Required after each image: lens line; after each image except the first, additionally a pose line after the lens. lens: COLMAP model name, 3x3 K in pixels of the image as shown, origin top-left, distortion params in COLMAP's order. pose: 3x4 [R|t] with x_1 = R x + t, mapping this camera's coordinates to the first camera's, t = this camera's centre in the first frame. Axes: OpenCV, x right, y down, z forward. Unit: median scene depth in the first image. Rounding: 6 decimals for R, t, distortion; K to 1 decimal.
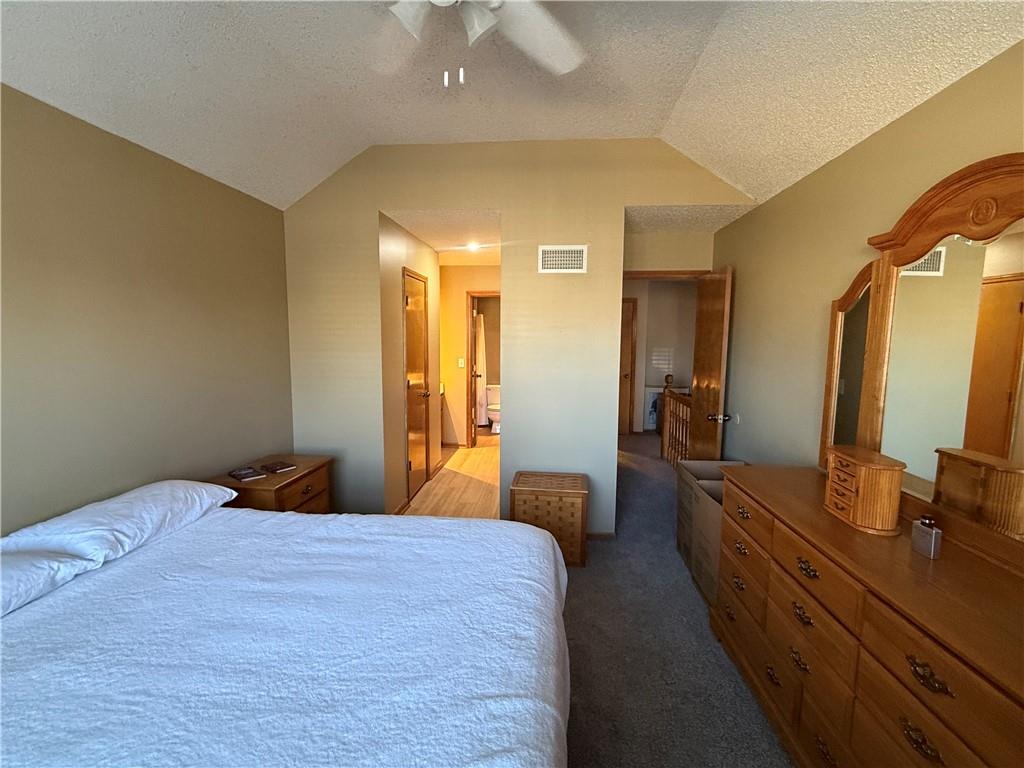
lens RADIAL K [[466.5, 0, 510.8], [0, 466.5, 385.9], [0, 0, 1]] dist [0.002775, 0.000740]
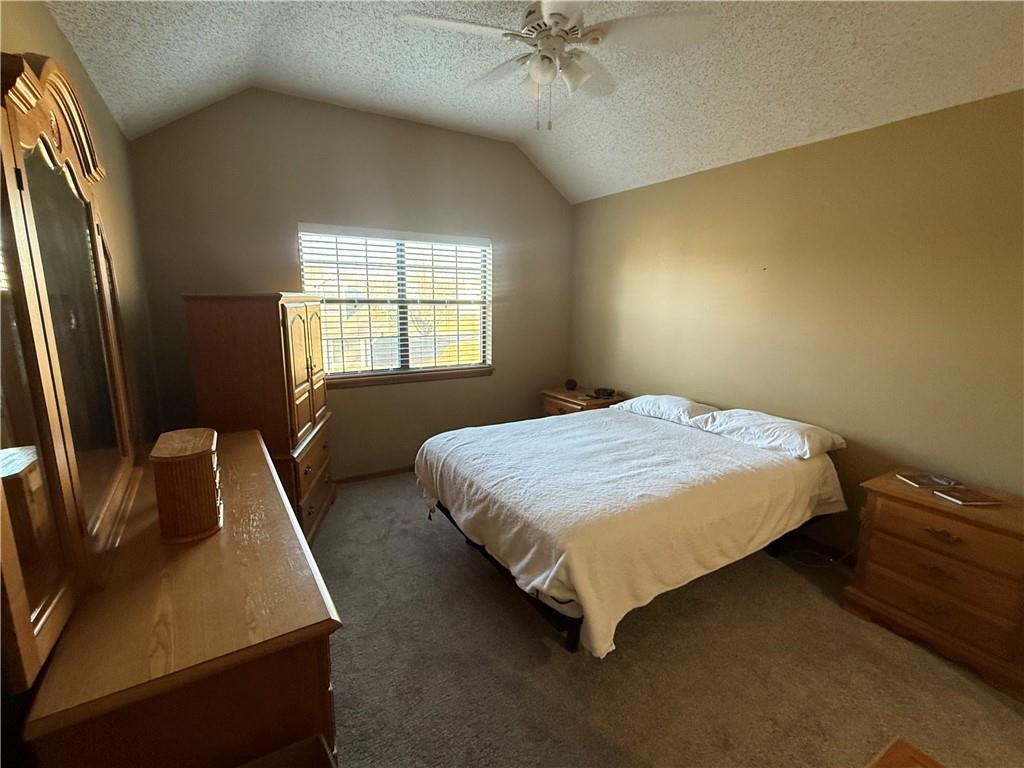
lens RADIAL K [[466.5, 0, 510.8], [0, 466.5, 385.9], [0, 0, 1]] dist [0.002775, 0.000740]
pose [[-0.799025, 0.095085, -0.593732, 0.424032], [-0.085686, 0.959335, 0.268949, -0.109520], [0.595161, 0.265772, -0.758386, 1.037242]]
